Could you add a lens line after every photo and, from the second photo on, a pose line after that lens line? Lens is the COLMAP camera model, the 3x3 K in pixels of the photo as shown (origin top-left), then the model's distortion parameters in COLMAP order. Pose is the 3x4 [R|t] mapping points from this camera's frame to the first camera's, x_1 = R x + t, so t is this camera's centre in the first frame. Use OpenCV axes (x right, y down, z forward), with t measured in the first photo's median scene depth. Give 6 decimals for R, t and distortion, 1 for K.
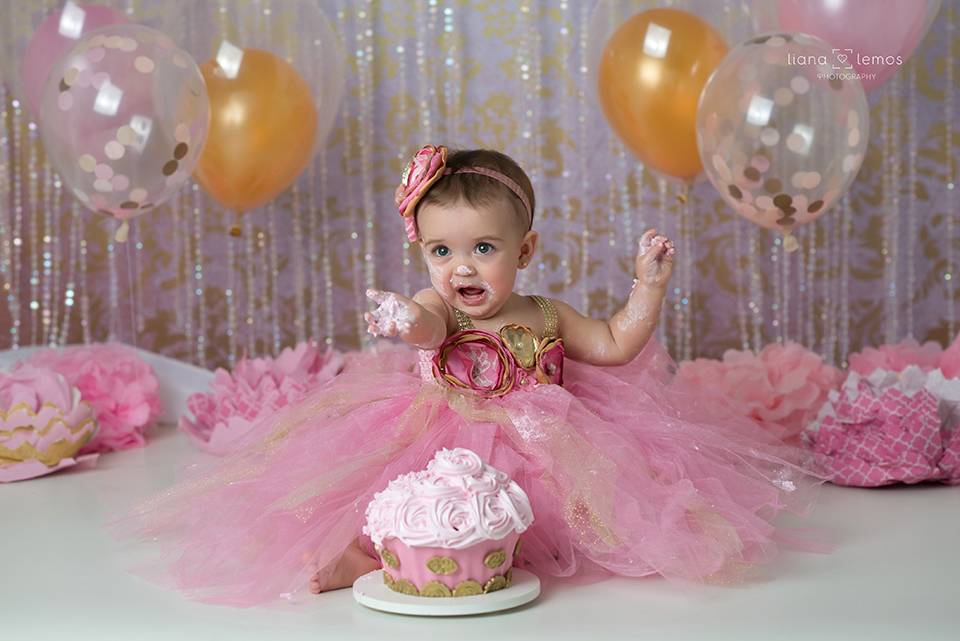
lens RADIAL K [[2398.3, 0, 446.2], [0, 2398.3, 373.2], [0, 0, 1]] dist [0.010899, 0.000000]
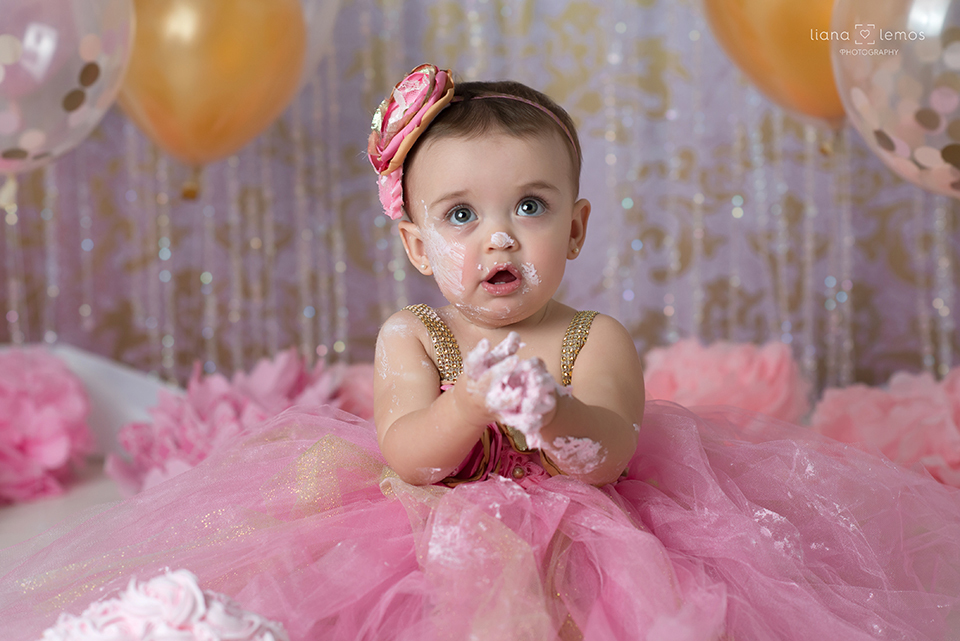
lens RADIAL K [[2293.0, 0, 481.4], [0, 2293.0, 318.7], [0, 0, 1]] dist [-0.121965, 0.000000]
pose [[0.995858, 0.010822, -0.090281, 0.055150], [-0.011436, 0.999915, -0.006287, -0.018266], [0.090205, 0.007293, 0.995896, 0.326660]]
